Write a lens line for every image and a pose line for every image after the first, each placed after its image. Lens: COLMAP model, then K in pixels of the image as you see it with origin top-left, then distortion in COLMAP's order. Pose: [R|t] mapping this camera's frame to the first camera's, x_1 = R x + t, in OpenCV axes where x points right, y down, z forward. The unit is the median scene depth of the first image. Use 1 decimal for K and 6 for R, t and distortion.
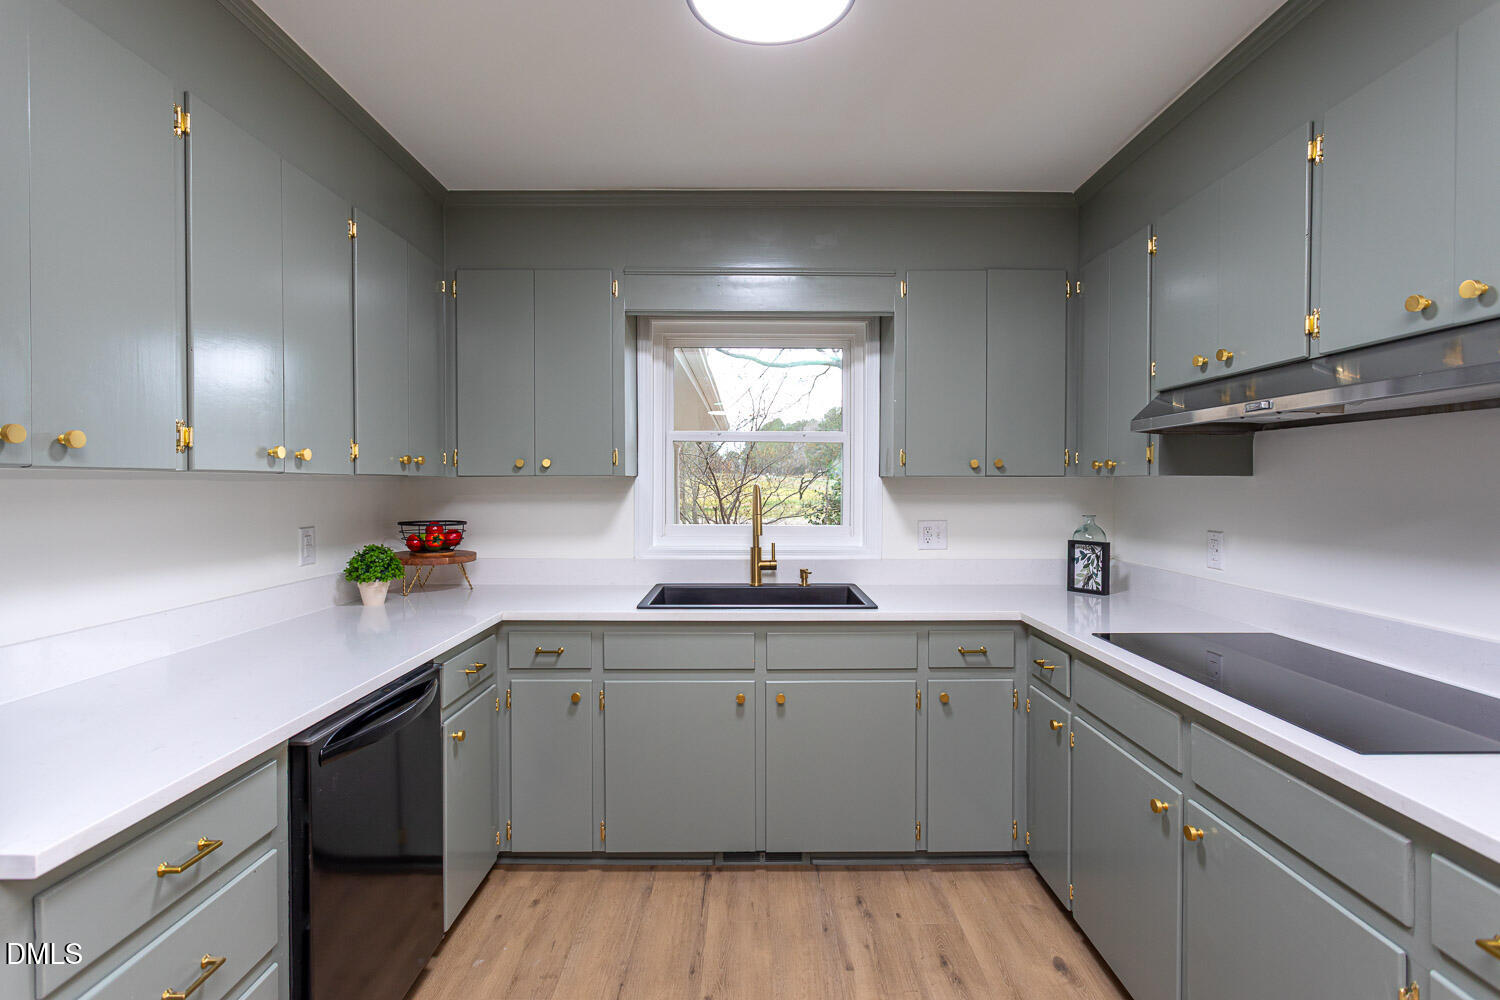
lens RADIAL K [[728.3, 0, 757.4], [0, 728.3, 493.1], [0, 0, 1]] dist [0.000918, 0.000664]
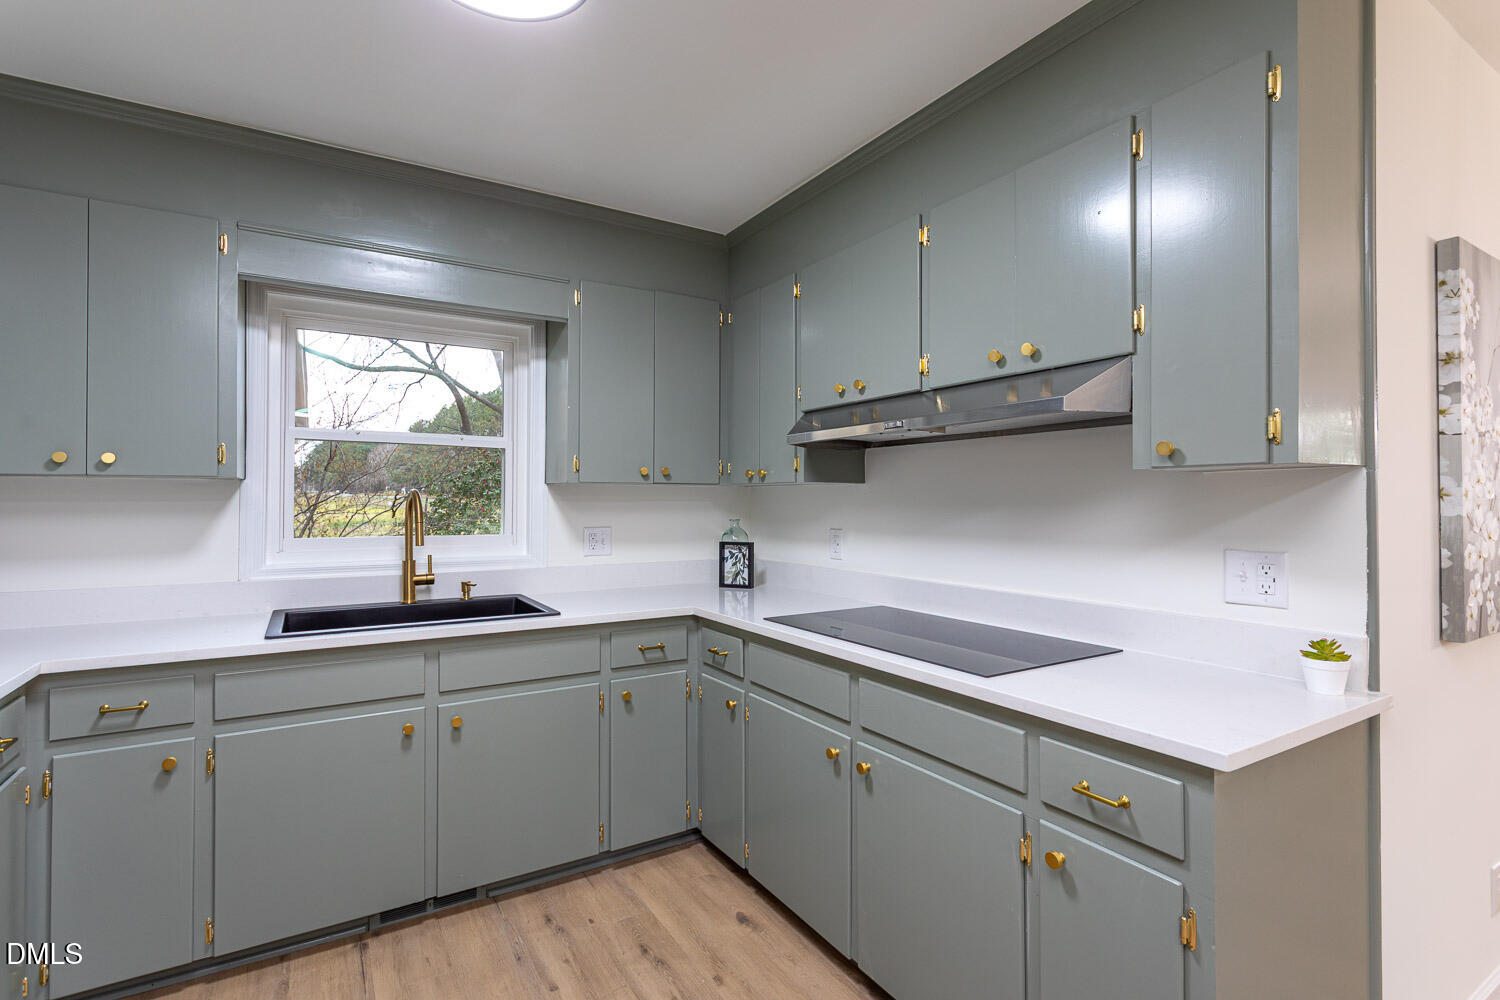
lens RADIAL K [[714.7, 0, 755.1], [0, 714.7, 493.5], [0, 0, 1]] dist [0.001113, 0.001141]
pose [[0.855528, 0.005483, 0.517728, -0.112486], [0.007645, 0.999701, -0.023221, 0.019017], [-0.517700, 0.023824, 0.855230, 0.032185]]
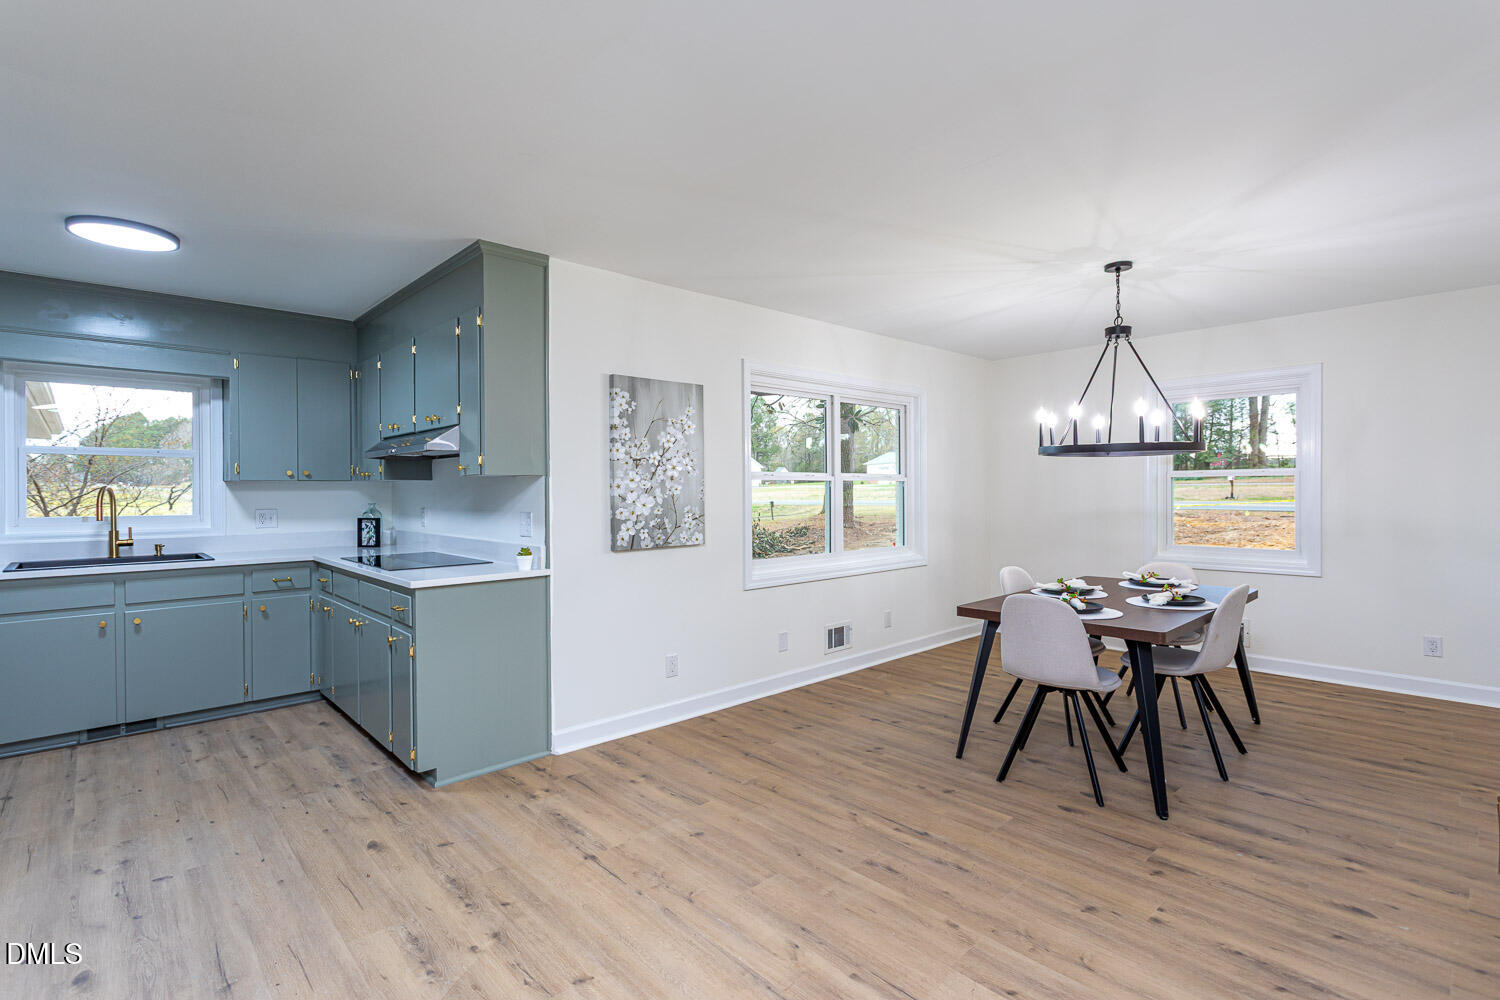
lens RADIAL K [[714.7, 0, 755.1], [0, 714.7, 493.5], [0, 0, 1]] dist [0.001113, 0.001141]
pose [[0.738744, -0.008198, 0.673936, -0.021575], [0.016835, 0.999838, -0.006291, 0.038796], [-0.673776, 0.015993, 0.738763, -1.030680]]
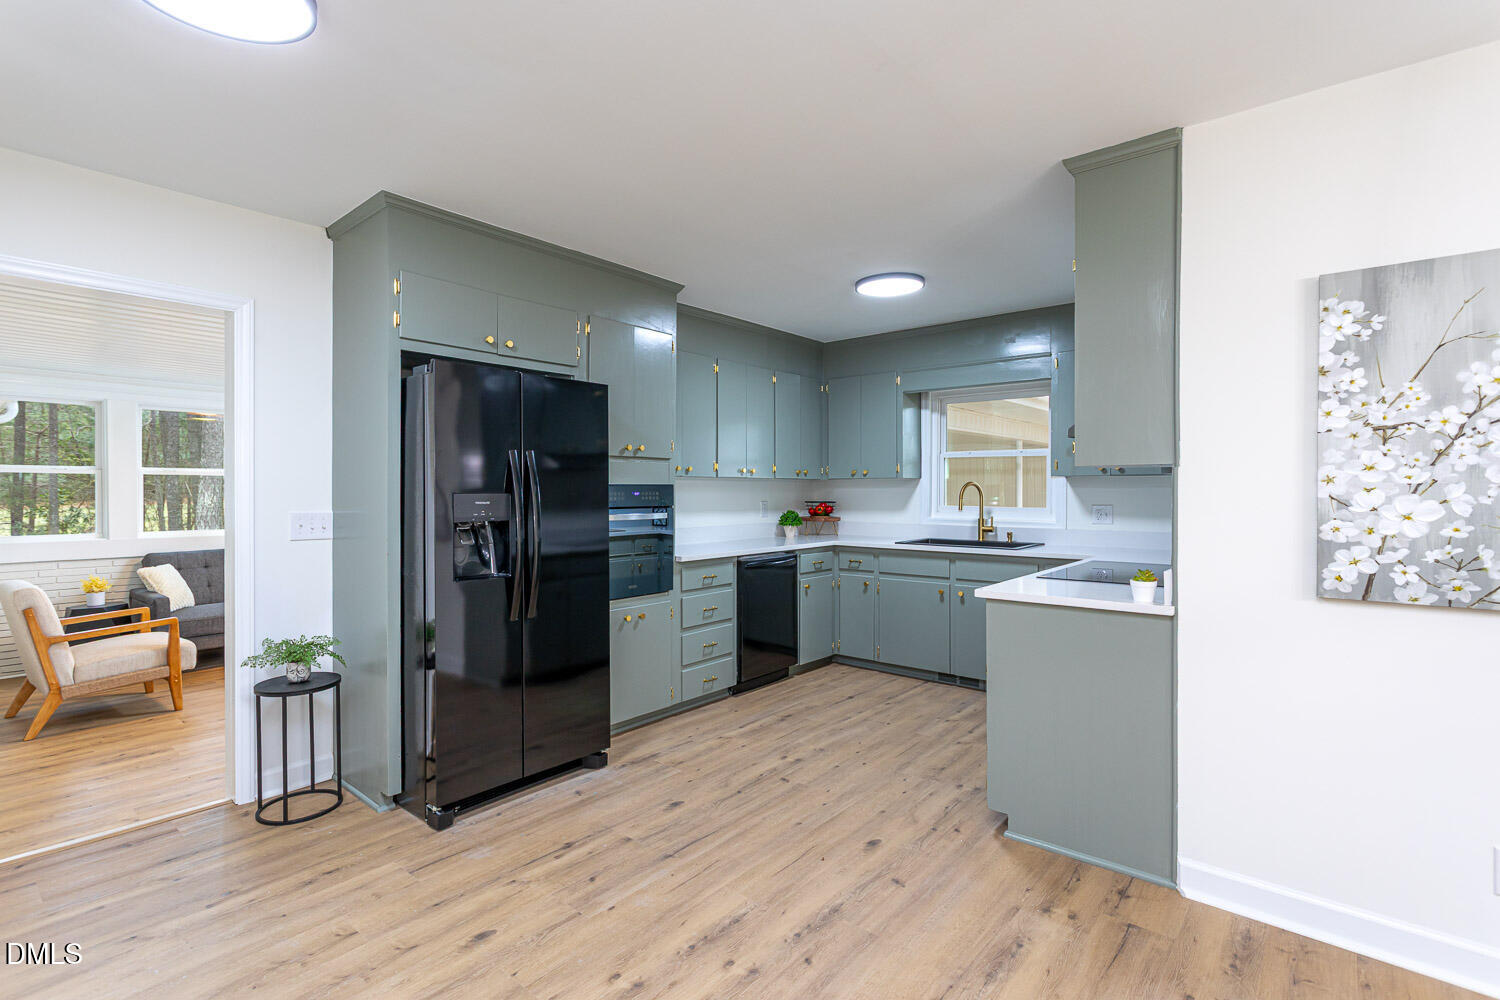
lens RADIAL K [[714.4, 0, 717.6], [0, 714.4, 495.4], [0, 0, 1]] dist [0.003110, 0.000731]
pose [[0.745676, 0.005631, -0.666285, 0.789669], [-0.009775, 0.999949, -0.002488, 0.035859], [0.666237, 0.008368, 0.745693, -0.804027]]
